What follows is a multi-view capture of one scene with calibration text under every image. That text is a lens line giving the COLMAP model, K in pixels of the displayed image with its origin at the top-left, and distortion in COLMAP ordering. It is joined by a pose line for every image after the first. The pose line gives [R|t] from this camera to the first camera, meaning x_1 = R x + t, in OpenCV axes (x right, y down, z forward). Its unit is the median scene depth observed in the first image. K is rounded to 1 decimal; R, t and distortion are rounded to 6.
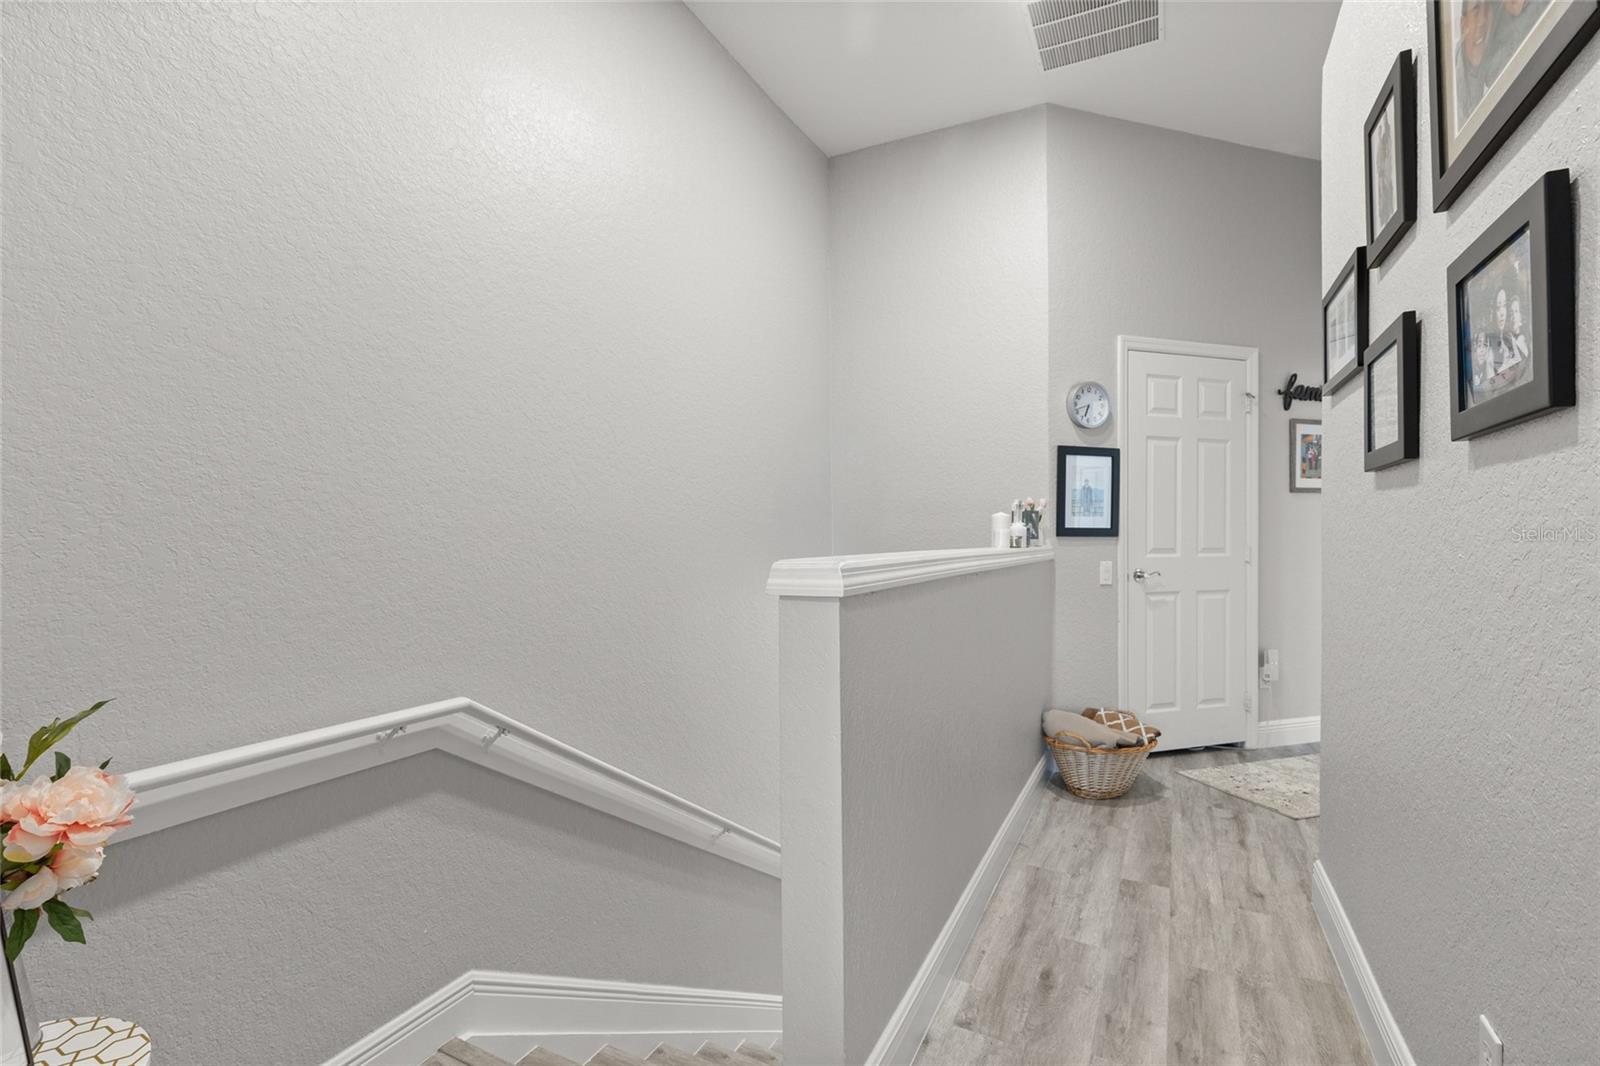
lens RADIAL K [[716.5, 0, 804.5], [0, 716.5, 529.7], [0, 0, 1]] dist [-0.002285, -0.000193]
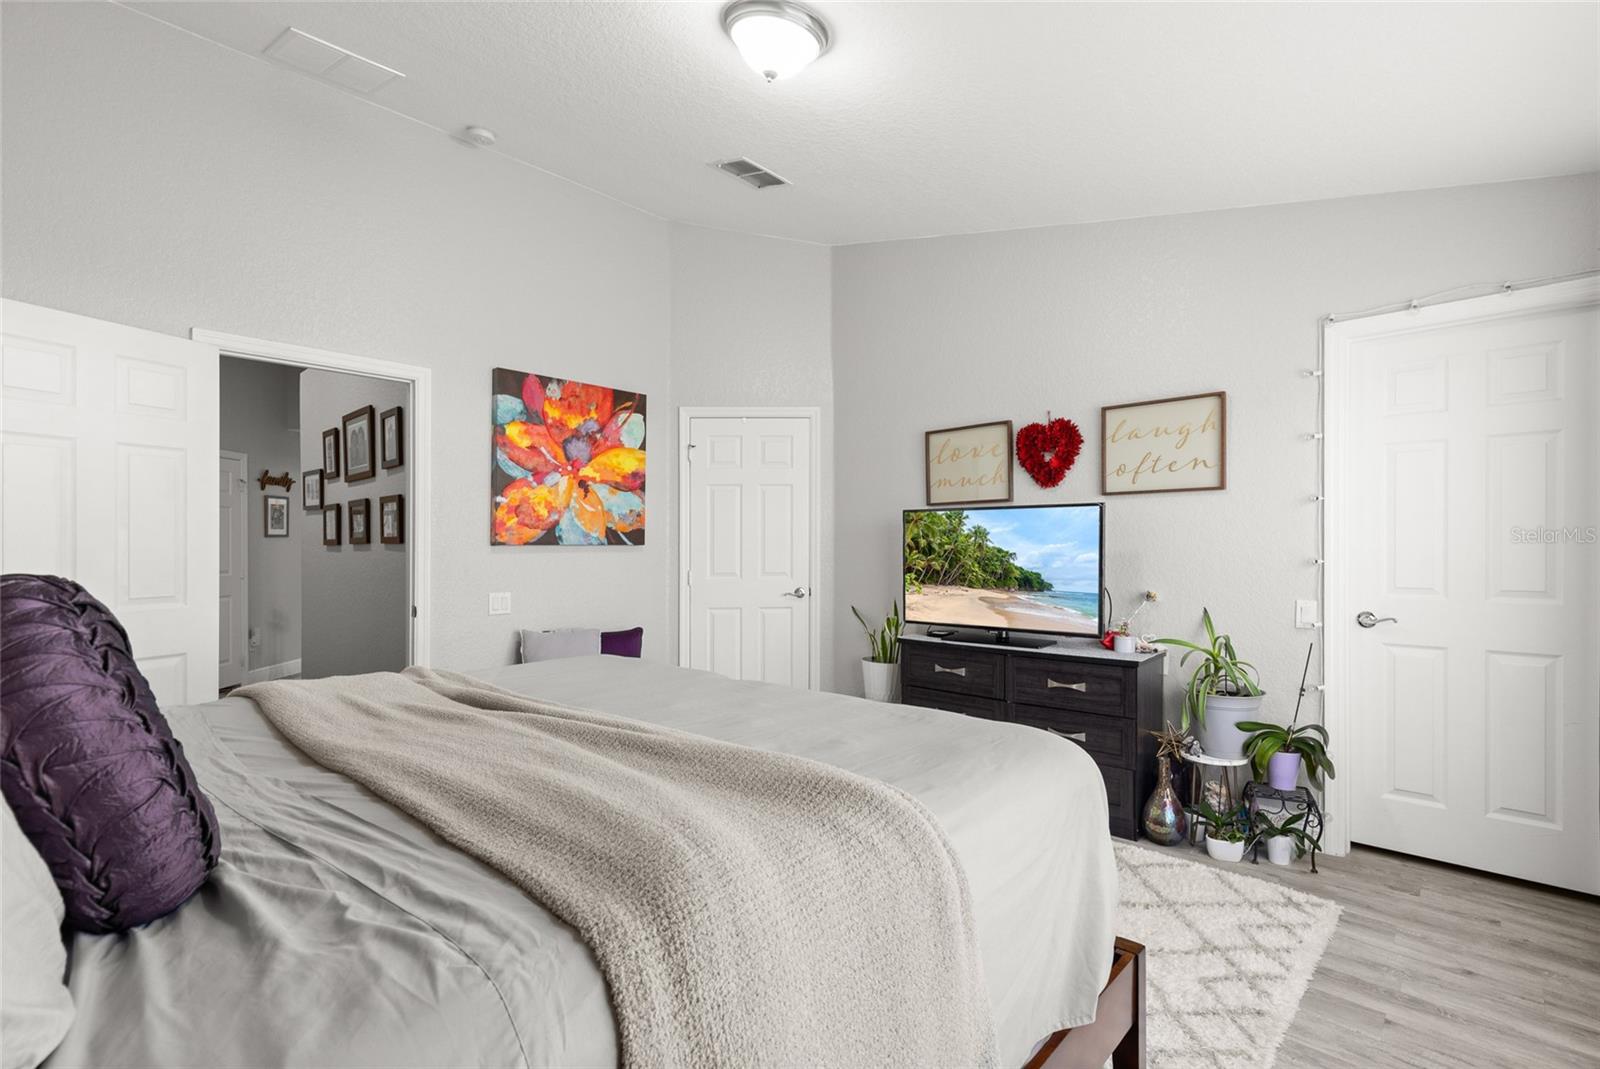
lens RADIAL K [[716.5, 0, 804.5], [0, 716.5, 531.2], [0, 0, 1]] dist [-0.002285, -0.000193]
pose [[0.257768, 0.002456, 0.966204, -0.689047], [0.010854, 0.999926, -0.005437, -0.043828], [-0.966146, 0.011889, 0.257722, -0.744699]]
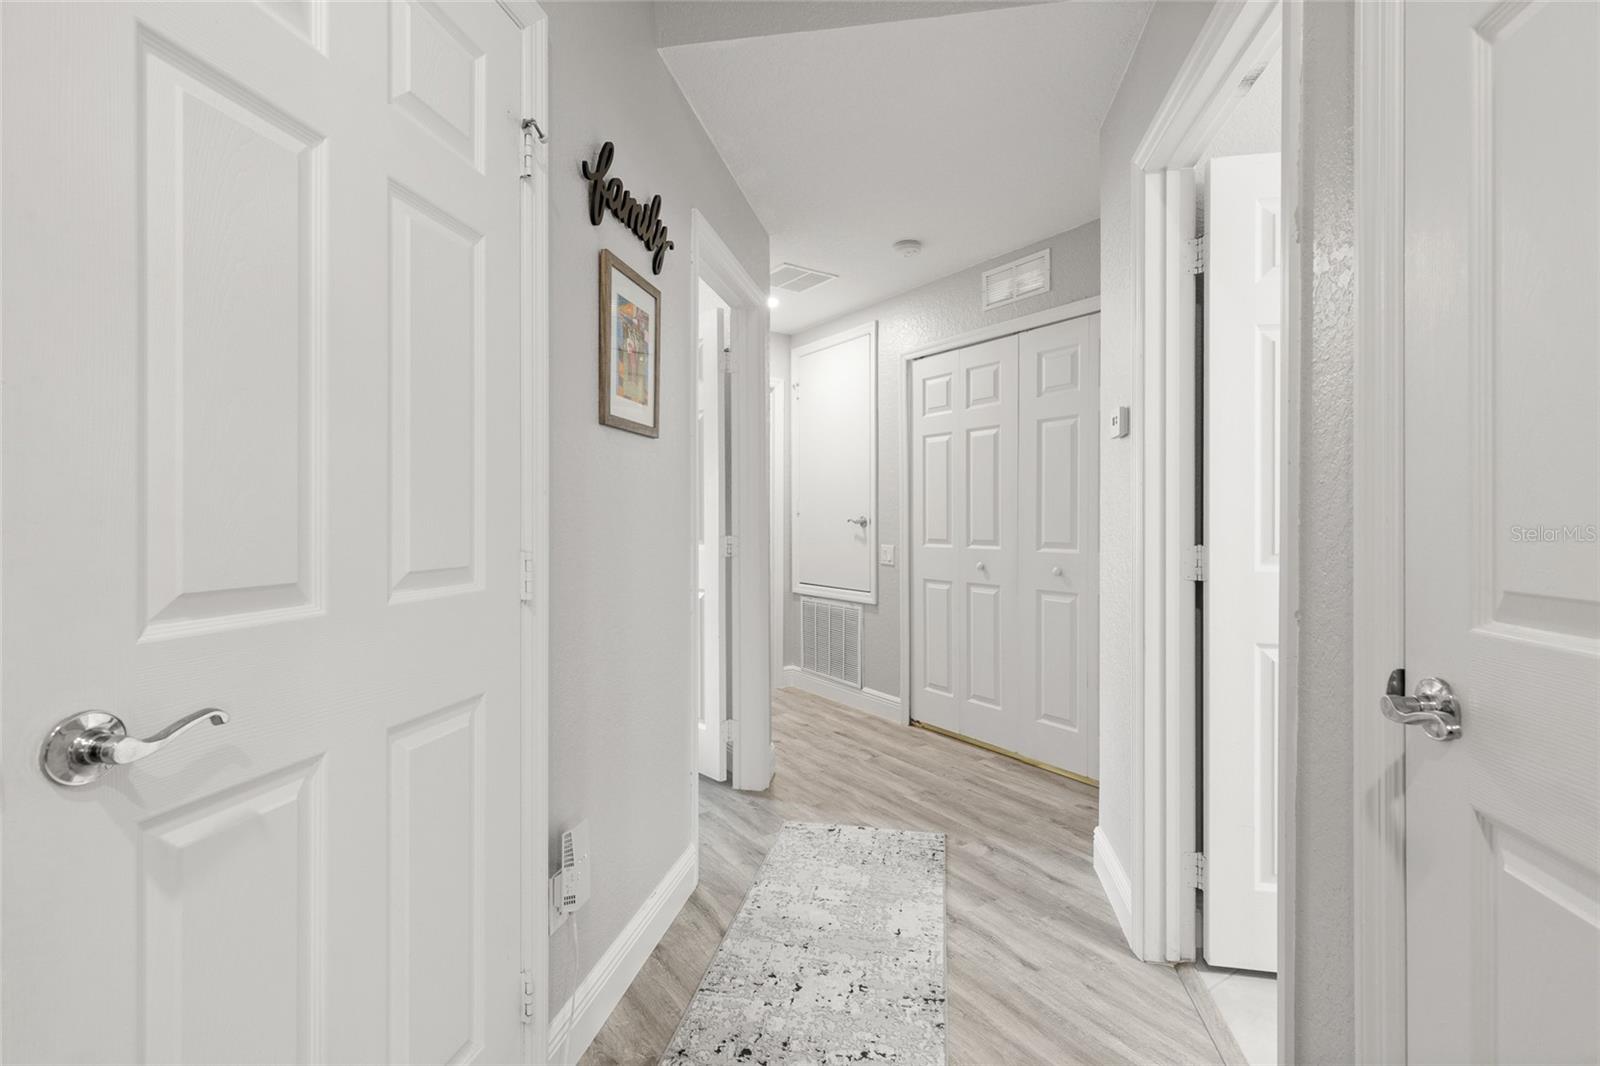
lens RADIAL K [[716.5, 0, 804.5], [0, 716.5, 529.7], [0, 0, 1]] dist [-0.002285, -0.000193]
pose [[0.462976, -0.003770, 0.886363, 0.371197], [0.001871, 0.999993, 0.003276, 0.008129], [-0.886369, 0.000142, 0.462980, 0.716619]]
